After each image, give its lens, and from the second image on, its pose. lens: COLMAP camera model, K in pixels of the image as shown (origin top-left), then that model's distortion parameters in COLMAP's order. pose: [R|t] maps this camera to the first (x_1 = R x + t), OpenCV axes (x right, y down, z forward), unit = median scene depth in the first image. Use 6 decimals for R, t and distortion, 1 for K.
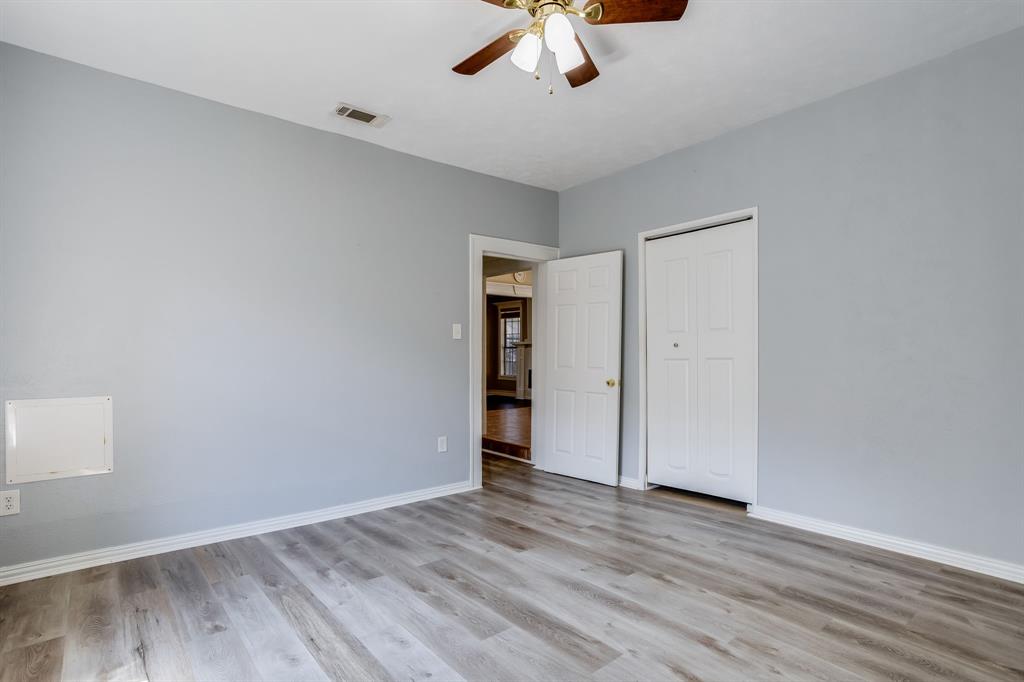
lens RADIAL K [[503.9, 0, 512.3], [0, 503.9, 347.0], [0, 0, 1]] dist [-0.022389, 0.010679]
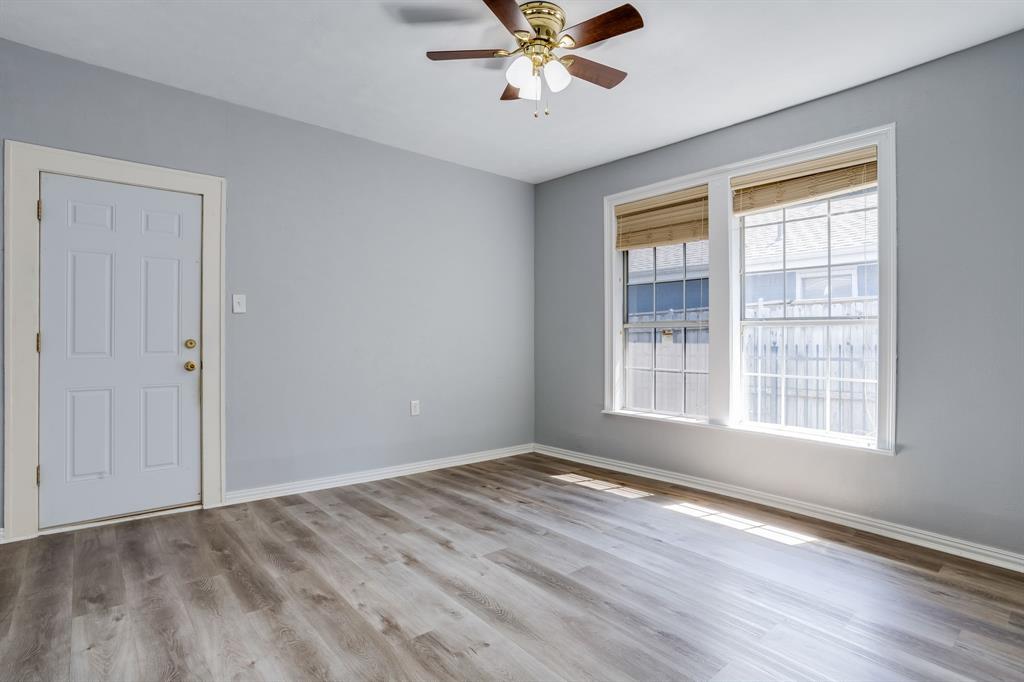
lens RADIAL K [[503.9, 0, 513.9], [0, 503.9, 339.9], [0, 0, 1]] dist [-0.022389, 0.010679]
pose [[-0.999755, -0.002339, -0.022032, 0.141252], [-0.002215, 0.999982, -0.005659, 0.026126], [0.022045, -0.005609, -0.999741, 2.038378]]
